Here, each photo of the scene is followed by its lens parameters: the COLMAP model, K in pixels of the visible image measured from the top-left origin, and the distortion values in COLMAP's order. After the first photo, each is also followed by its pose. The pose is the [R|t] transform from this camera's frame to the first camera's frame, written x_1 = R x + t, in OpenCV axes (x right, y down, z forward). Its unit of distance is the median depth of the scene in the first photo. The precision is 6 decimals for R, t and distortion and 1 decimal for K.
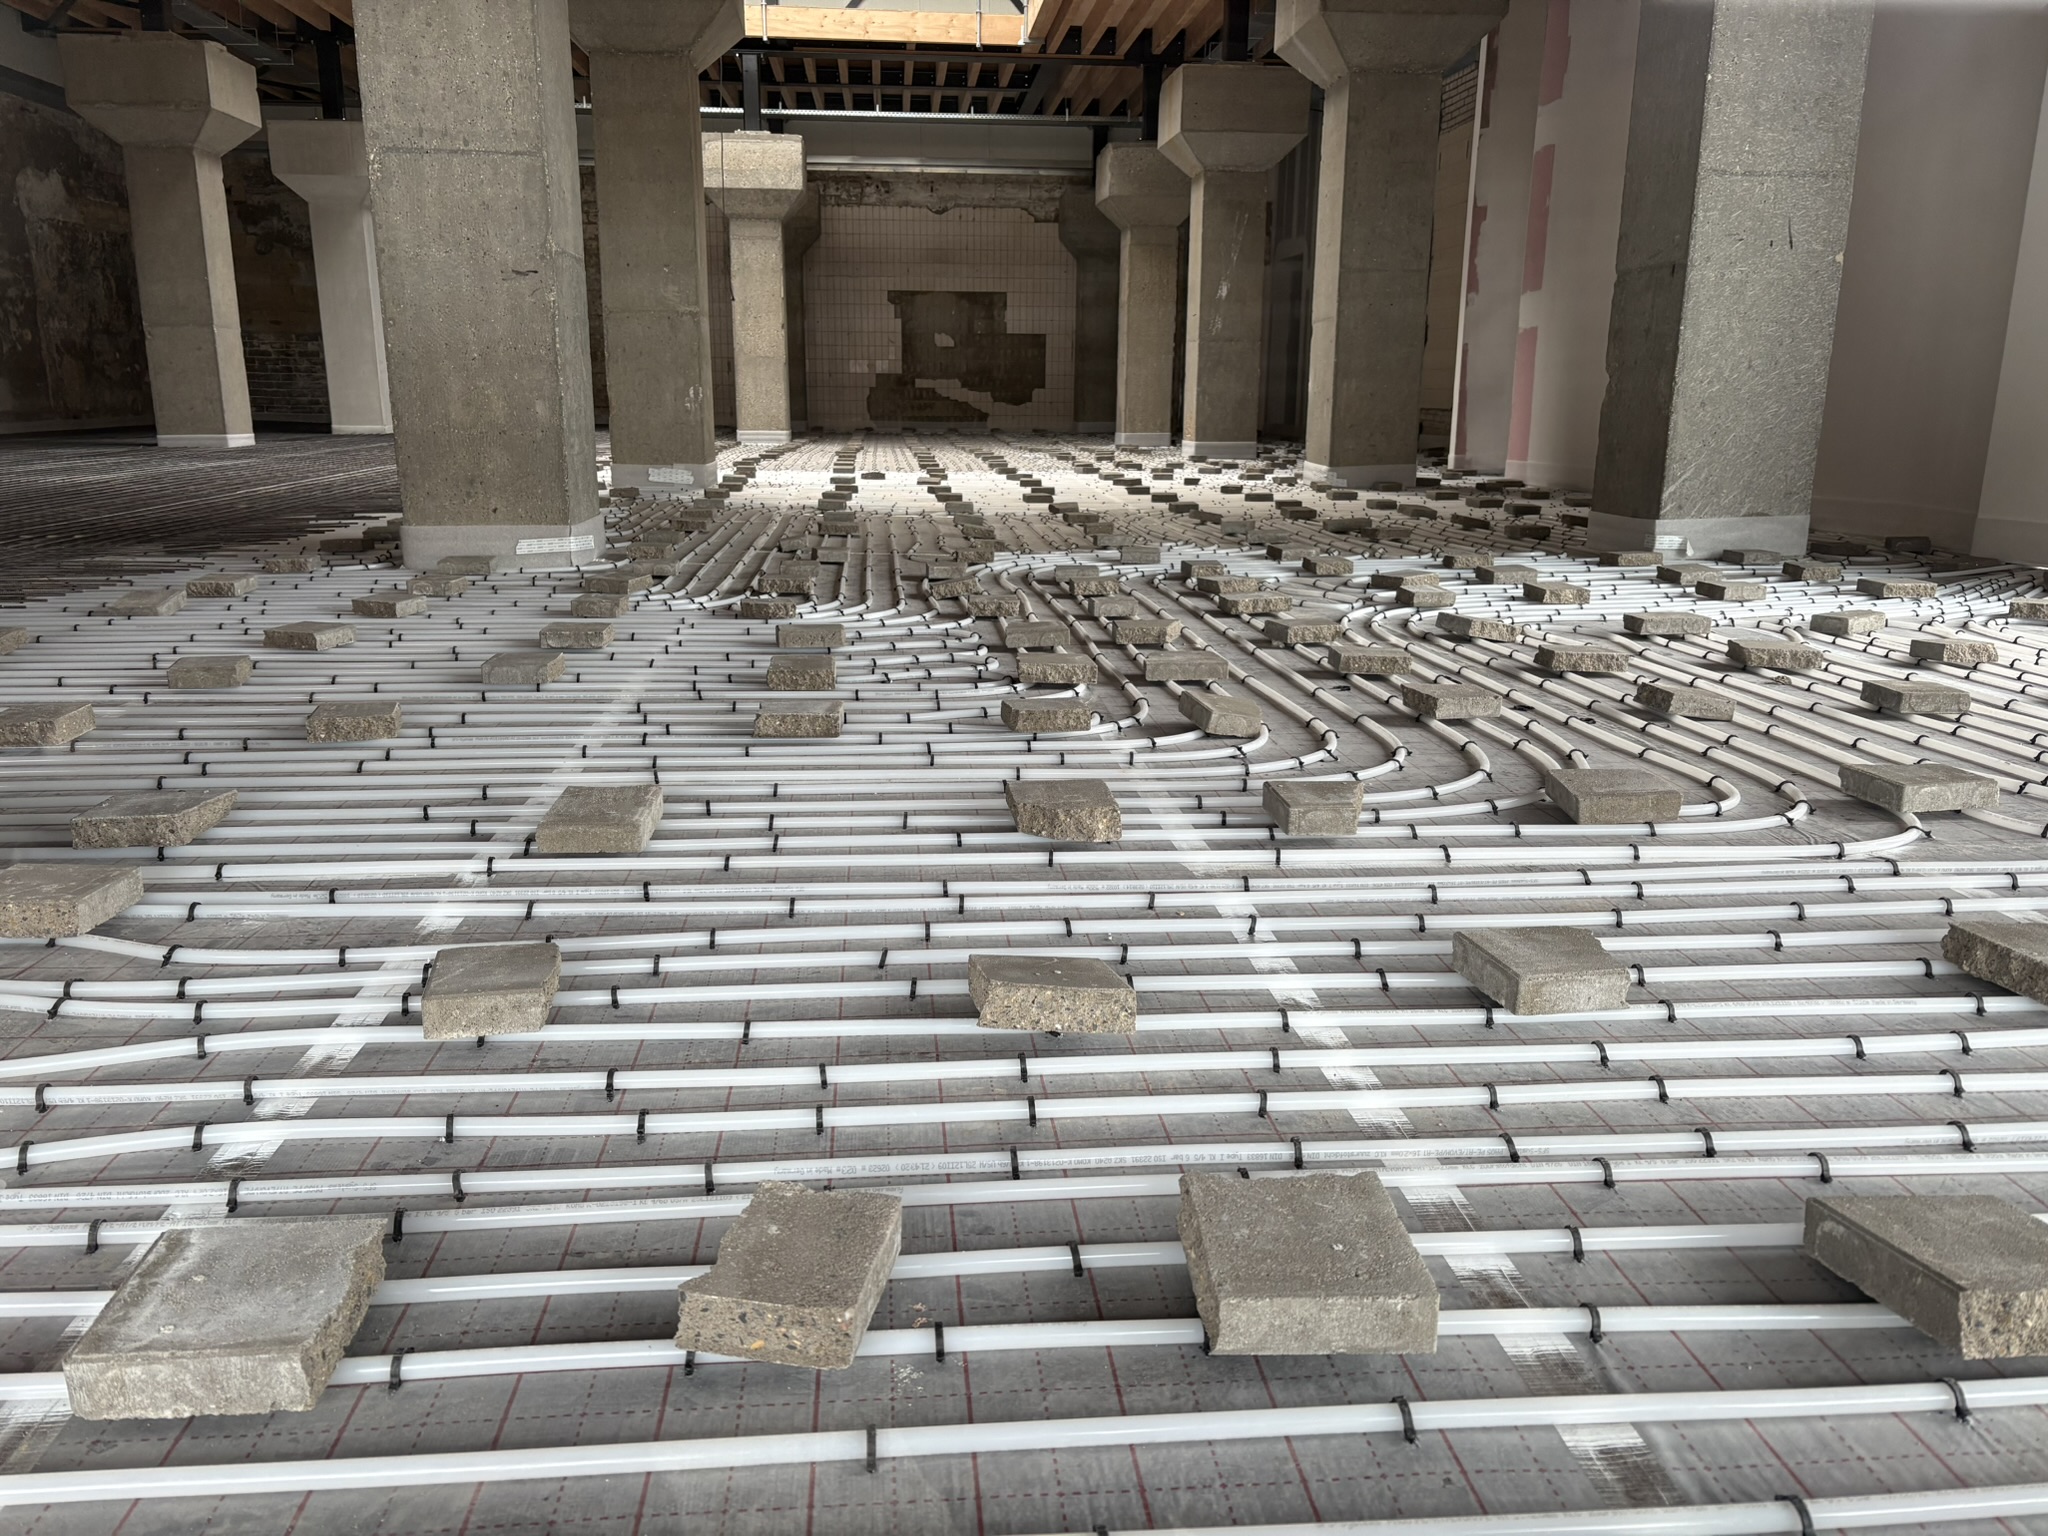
lens RADIAL K [[1552.0, 0, 1008.2], [0, 1552.0, 762.1], [0, 0, 1]] dist [0.030750, -0.008265]
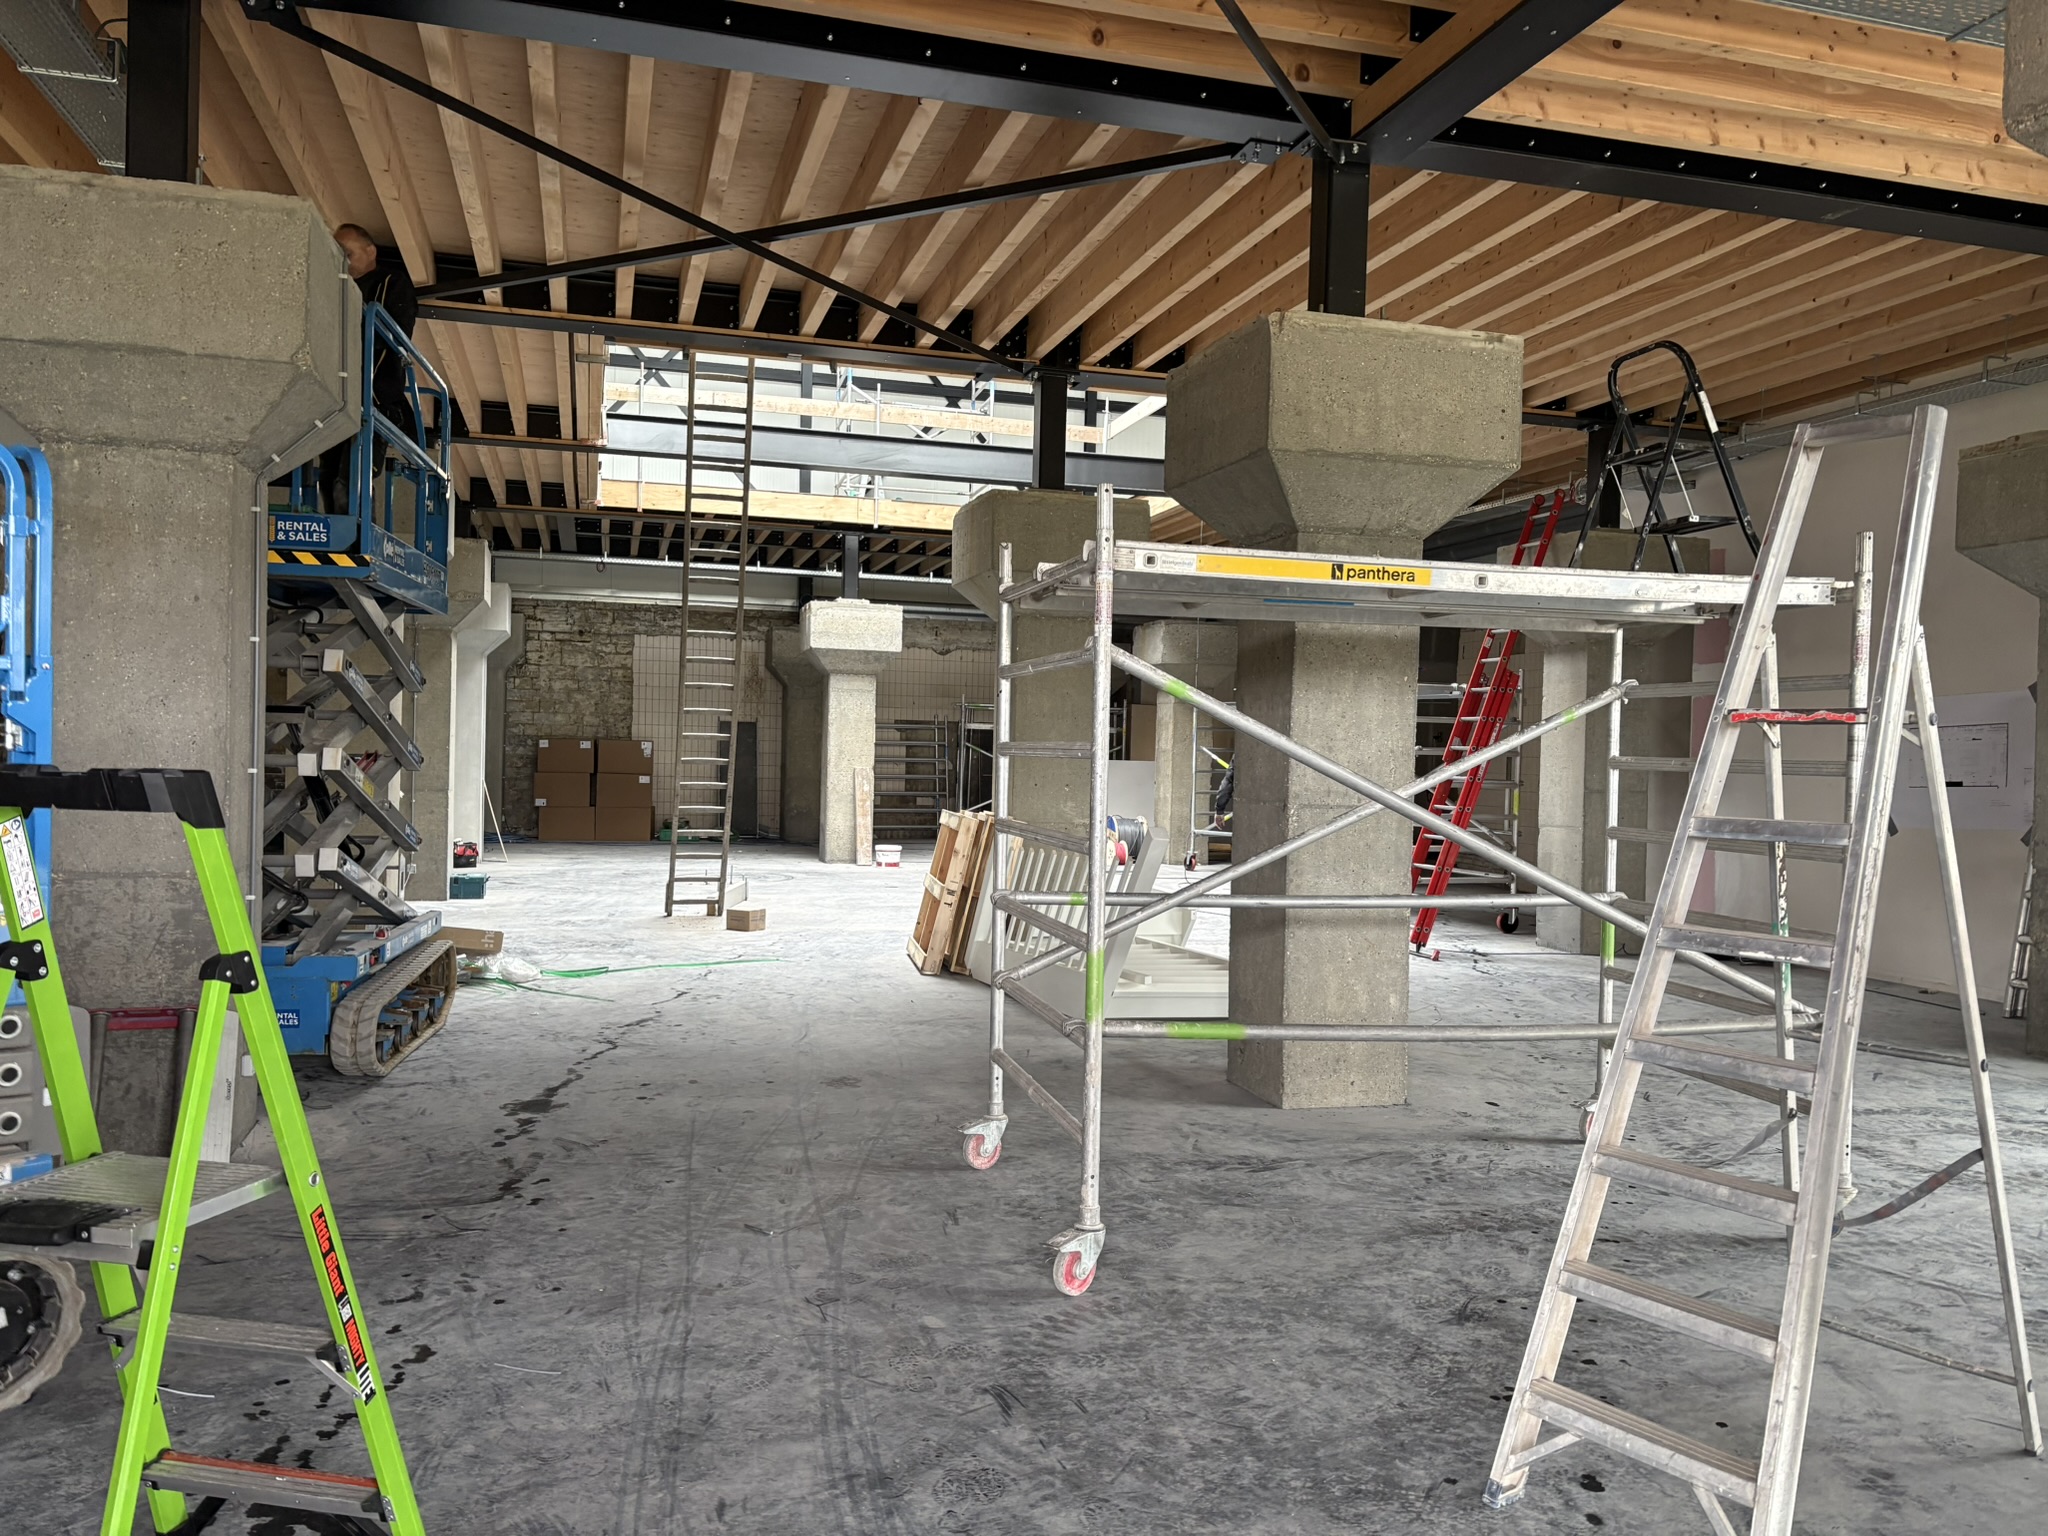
lens RADIAL K [[1551.8, 0, 1024.0], [0, 1551.8, 768.0], [0, 0, 1]] dist [0.039480, -0.029693]
pose [[0.981192, 0.013257, 0.192580, -0.259134], [0.029414, 0.975721, -0.217034, -0.046287], [-0.190782, 0.218616, 0.956979, -0.051580]]
